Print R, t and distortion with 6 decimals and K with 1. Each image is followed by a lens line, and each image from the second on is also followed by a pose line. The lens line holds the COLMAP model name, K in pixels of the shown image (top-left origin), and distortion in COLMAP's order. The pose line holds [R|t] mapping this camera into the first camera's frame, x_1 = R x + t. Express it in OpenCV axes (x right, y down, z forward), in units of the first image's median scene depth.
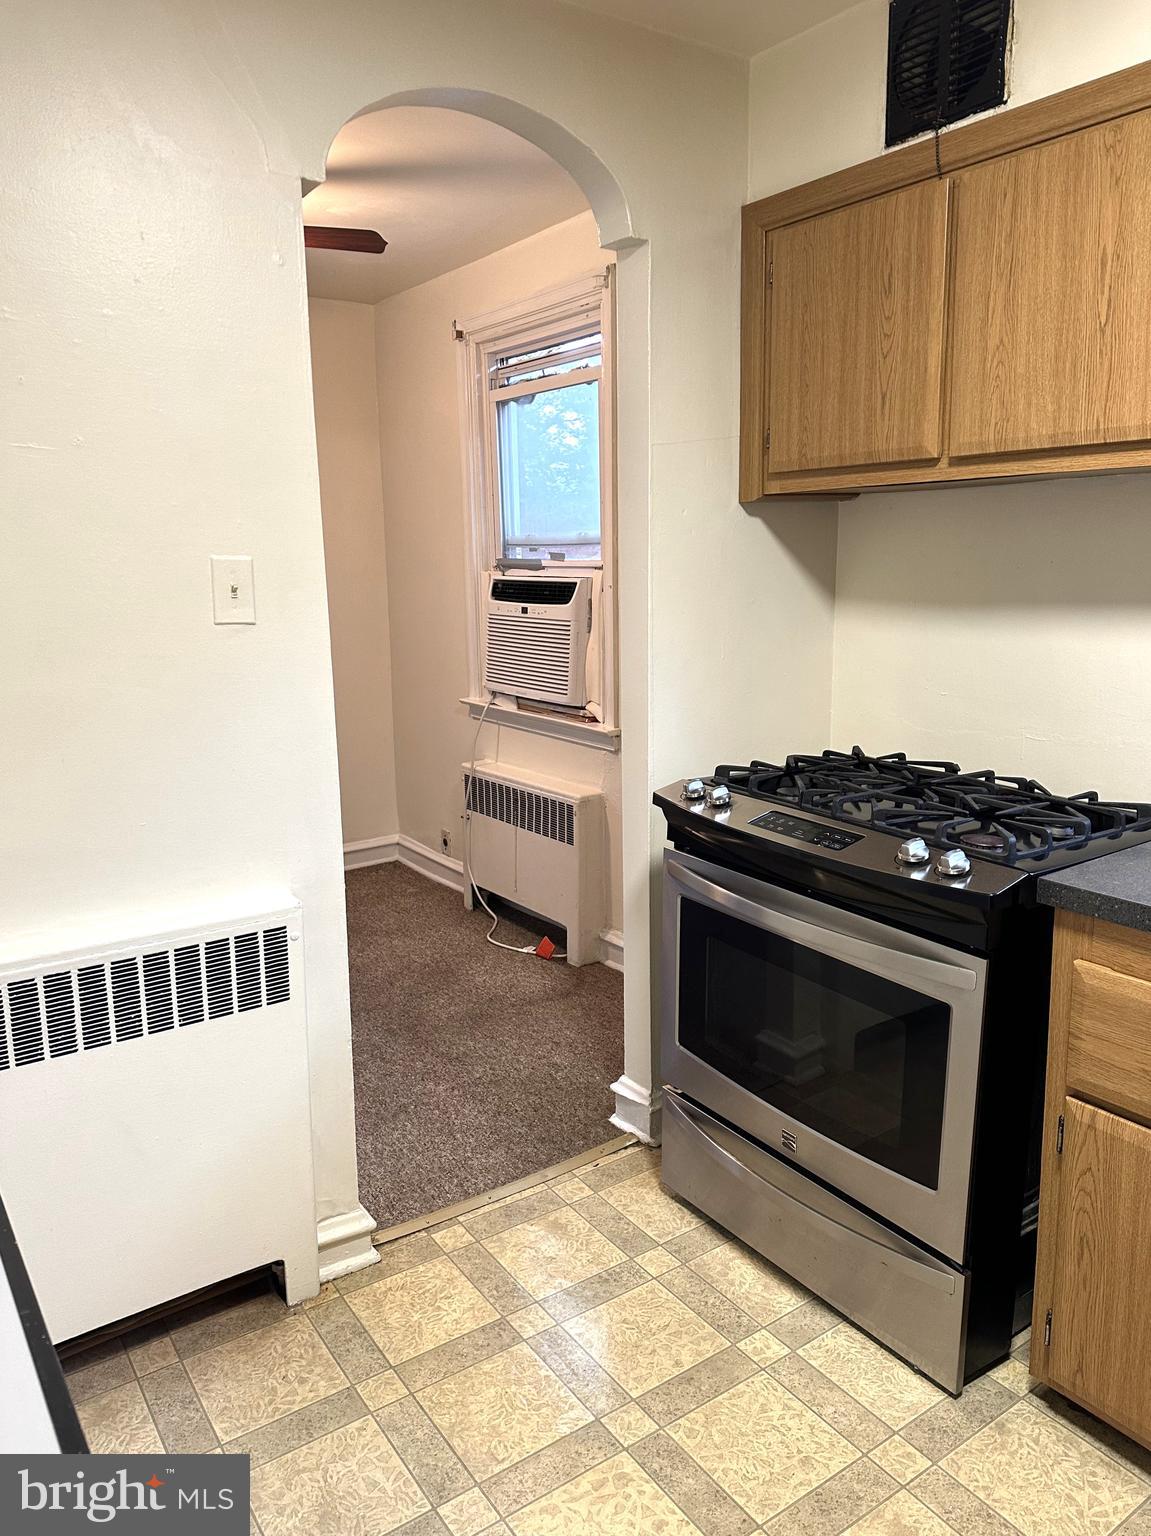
lens RADIAL K [[1094.4, 0, 570.1], [0, 1094.4, 762.1], [0, 0, 1]] dist [0.030116, -0.035107]
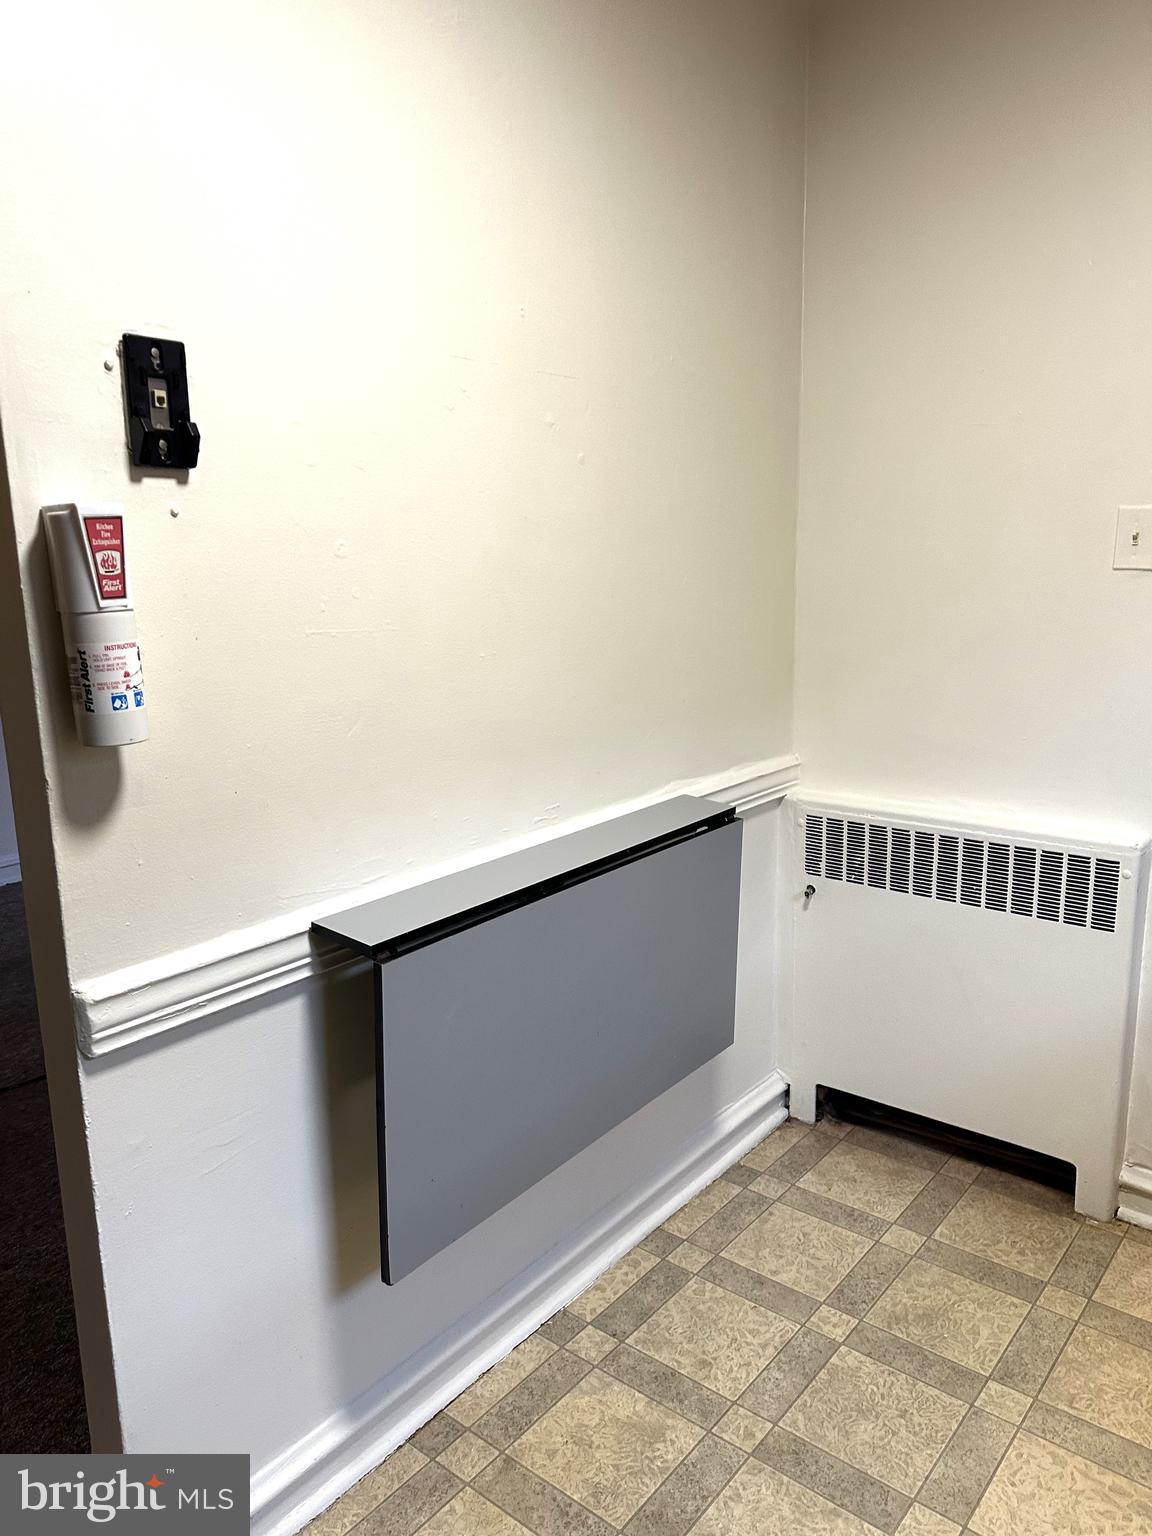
lens RADIAL K [[1094.4, 0, 576.4], [0, 1094.4, 780.0], [0, 0, 1]] dist [0.030116, -0.035107]
pose [[0.279091, 0.206604, -0.937776, 2.345421], [-0.159350, 0.973005, 0.166941, -0.079654], [0.946951, 0.102843, 0.304479, 0.740350]]
